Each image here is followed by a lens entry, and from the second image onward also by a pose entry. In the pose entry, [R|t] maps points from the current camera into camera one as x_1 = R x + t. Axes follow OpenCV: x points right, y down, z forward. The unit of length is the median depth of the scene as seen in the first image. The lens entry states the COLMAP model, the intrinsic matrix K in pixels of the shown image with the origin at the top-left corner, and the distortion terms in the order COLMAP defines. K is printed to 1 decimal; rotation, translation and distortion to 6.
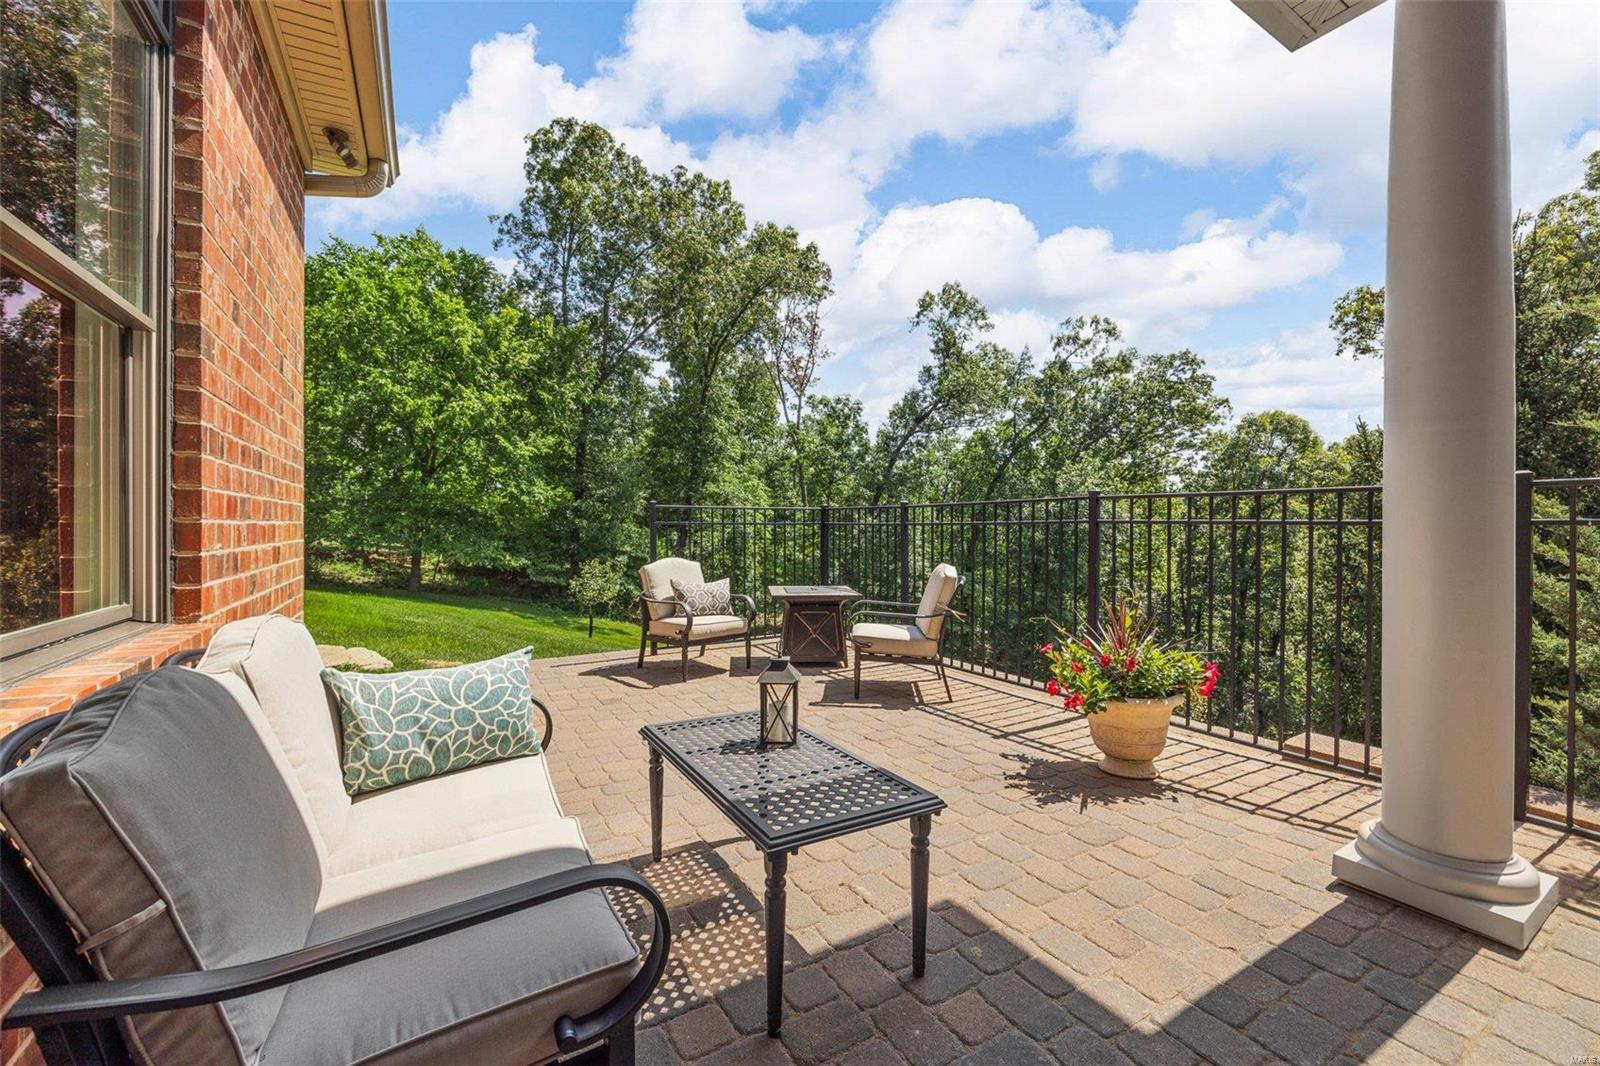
lens RADIAL K [[639.6, 0, 807.6], [0, 639.6, 533.7], [0, 0, 1]] dist [0.001579, 0.000078]
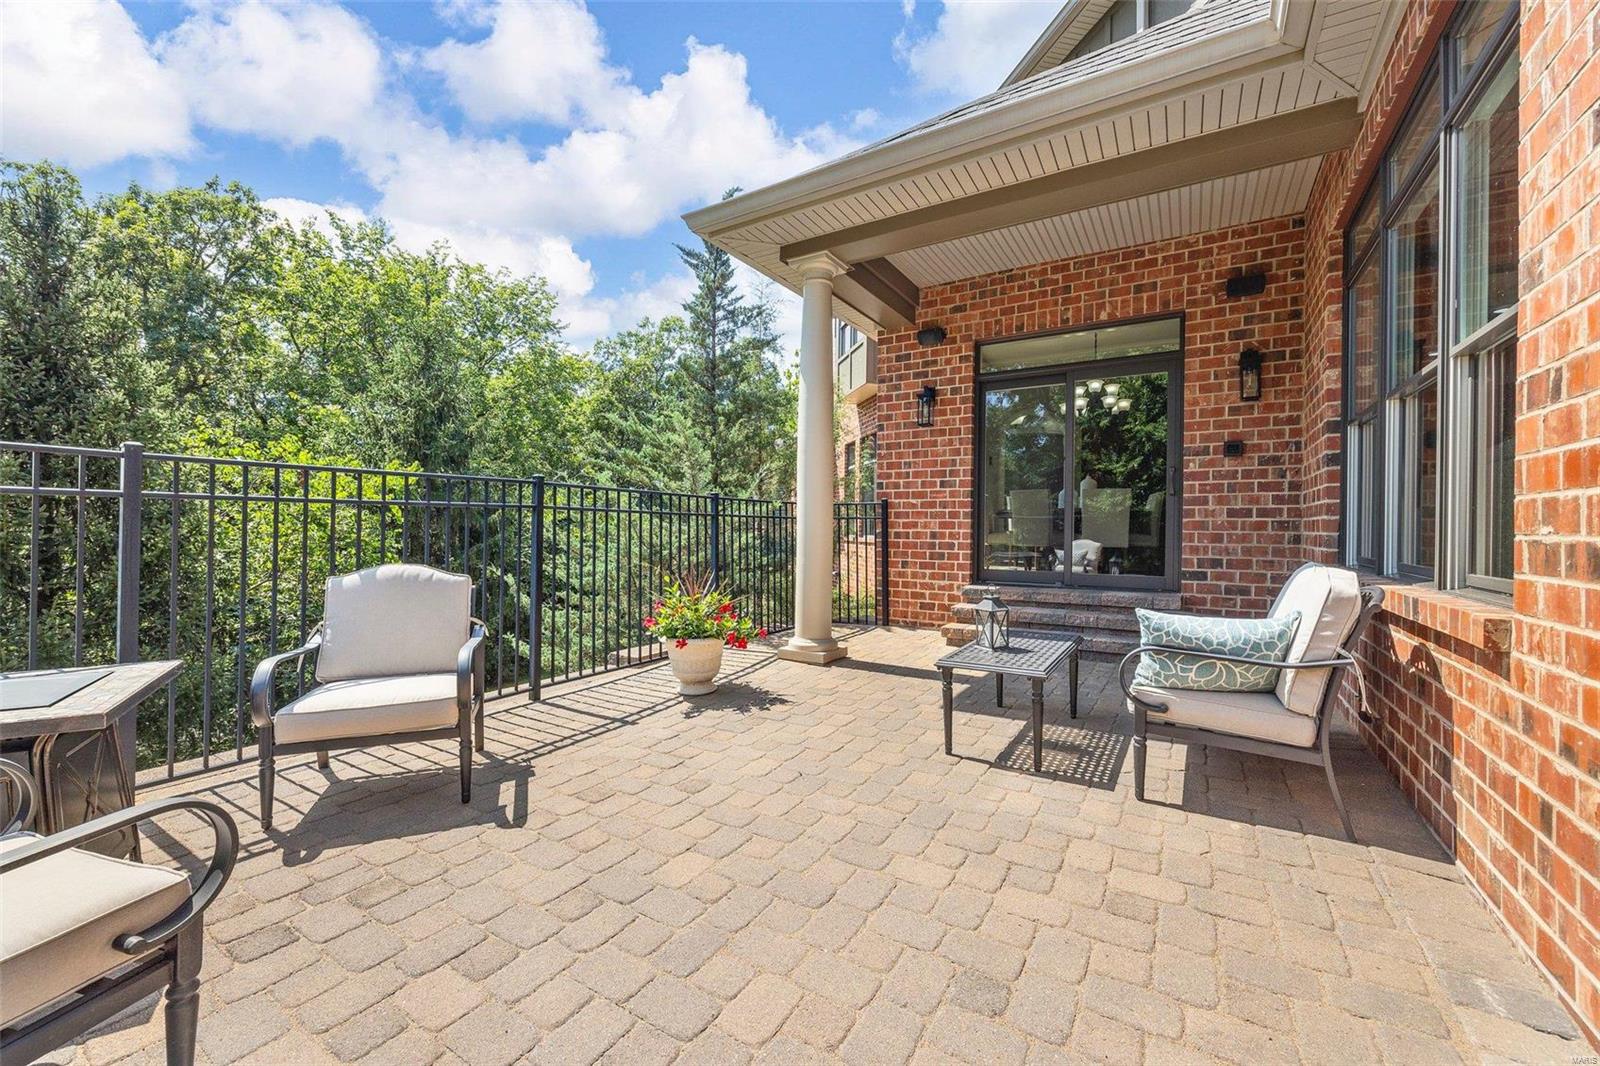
lens RADIAL K [[639.6, 0, 805.1], [0, 639.6, 528.2], [0, 0, 1]] dist [0.001579, 0.000078]
pose [[-0.475150, -0.006009, 0.879884, -0.687170], [-0.004348, 0.999981, 0.004481, 0.009285], [-0.879894, -0.001697, -0.475167, 1.208813]]
